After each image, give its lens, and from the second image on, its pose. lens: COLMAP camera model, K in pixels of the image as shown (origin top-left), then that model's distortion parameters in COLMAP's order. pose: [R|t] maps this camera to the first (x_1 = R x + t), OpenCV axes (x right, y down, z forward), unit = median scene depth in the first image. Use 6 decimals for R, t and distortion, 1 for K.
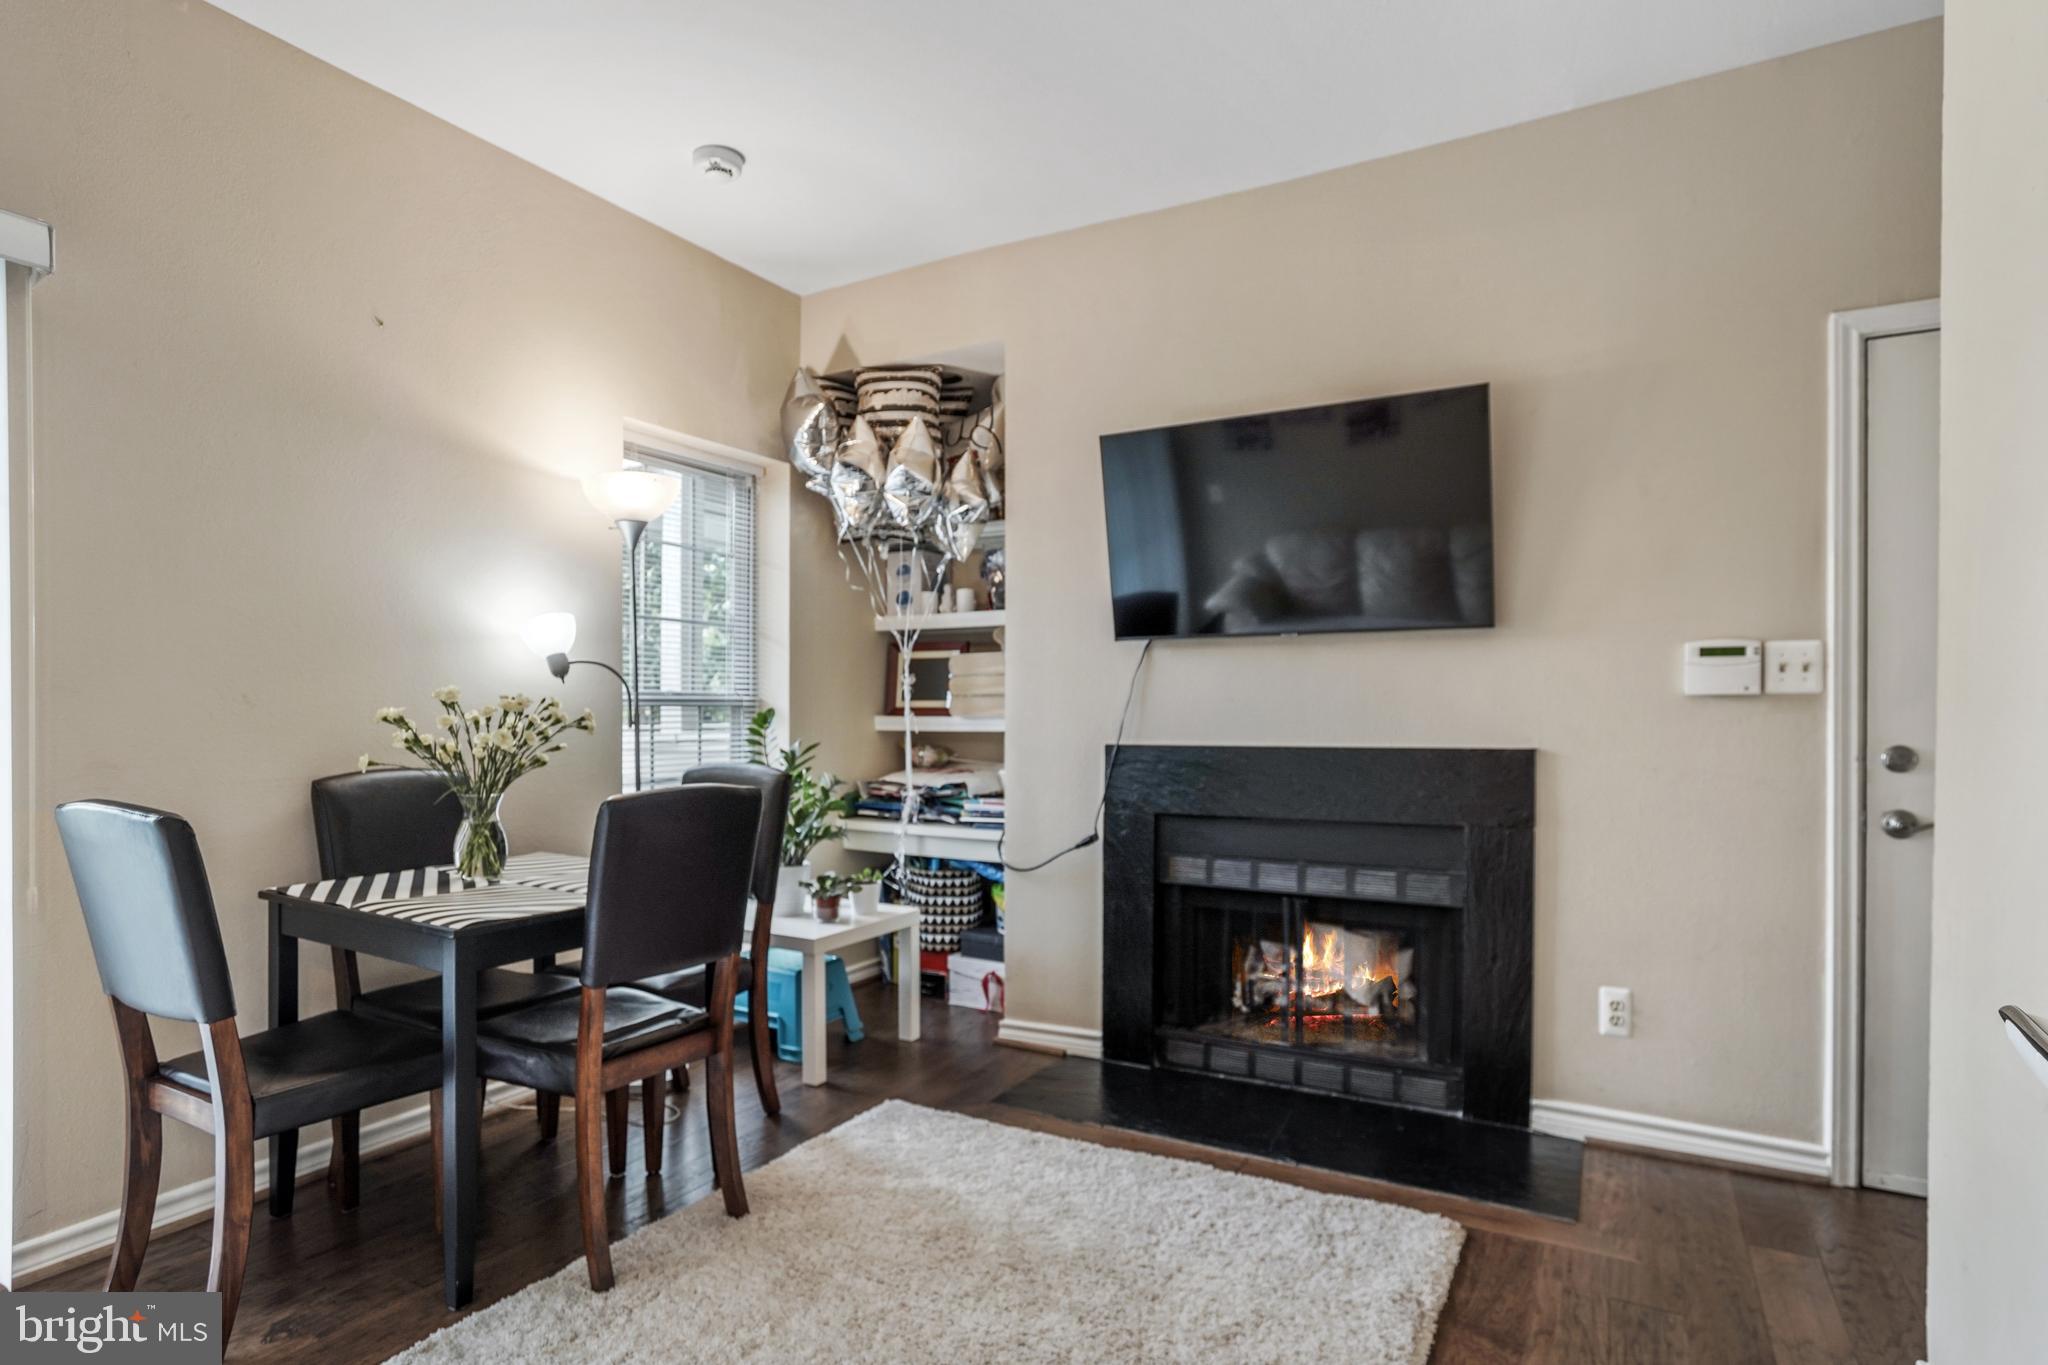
lens RADIAL K [[1110.6, 0, 1017.3], [0, 1110.6, 708.0], [0, 0, 1]] dist [-0.021003, 0.017212]
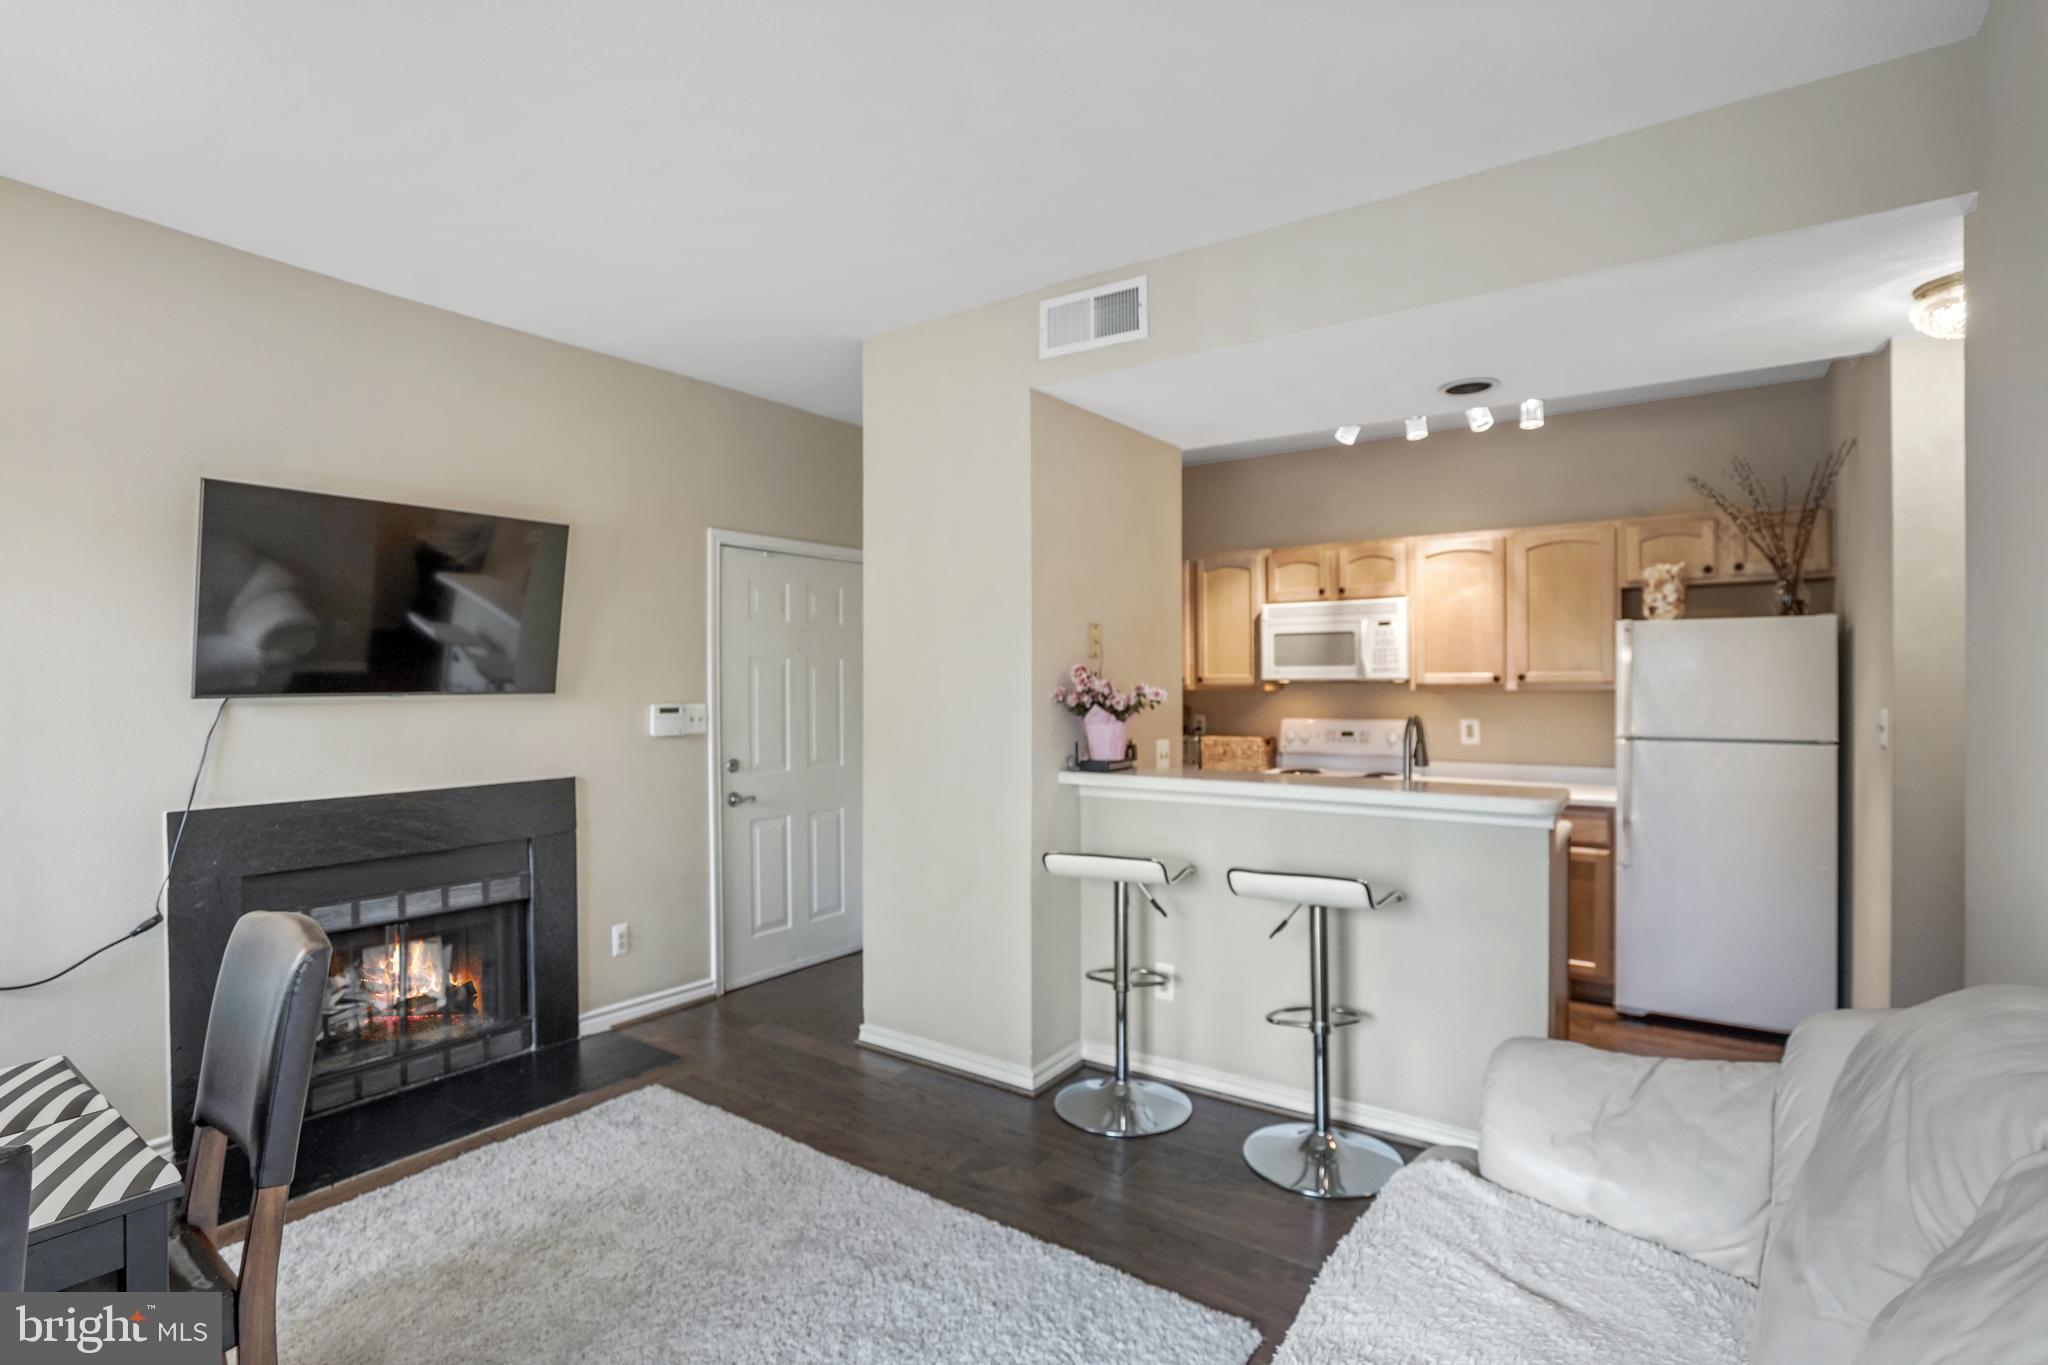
lens RADIAL K [[1001.1, 0, 1033.8], [0, 1001.1, 687.0], [0, 0, 1]] dist [-0.040773, 0.020477]
pose [[0.089950, -0.003148, 0.995941, -0.643401], [0.003023, 0.999991, 0.002888, -0.068593], [-0.995942, 0.002751, 0.089958, 0.228905]]
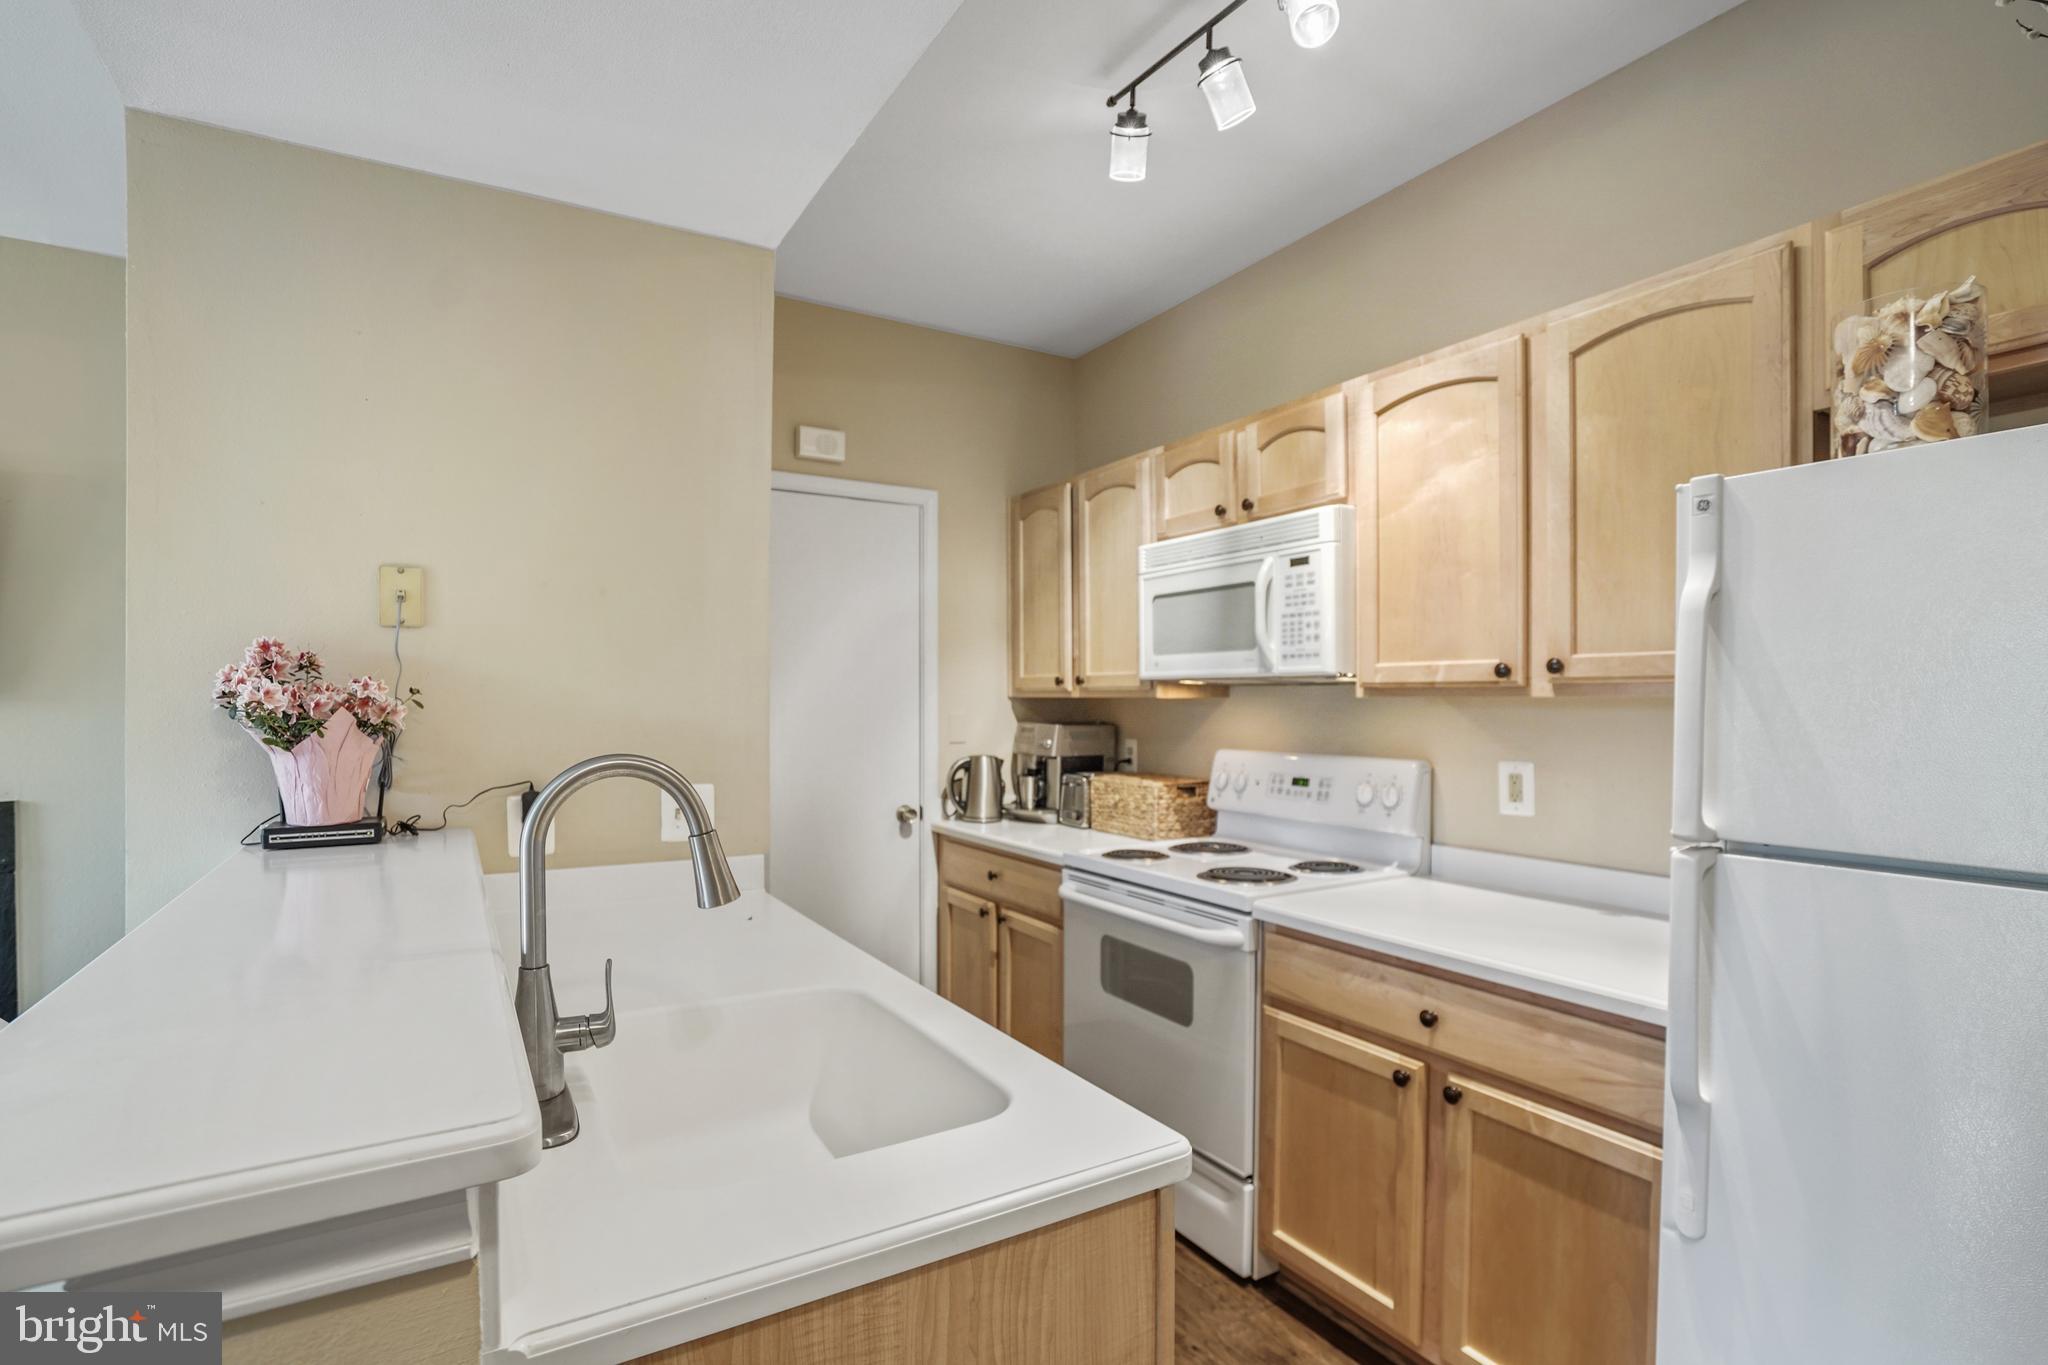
lens RADIAL K [[1001.1, 0, 1018.5], [0, 1001.1, 700.7], [0, 0, 1]] dist [-0.040773, 0.020477]
pose [[0.505294, -0.002124, 0.862944, 0.116057], [-0.000664, 0.999996, 0.002850, -0.058181], [-0.862947, -0.002013, 0.505291, -0.322390]]
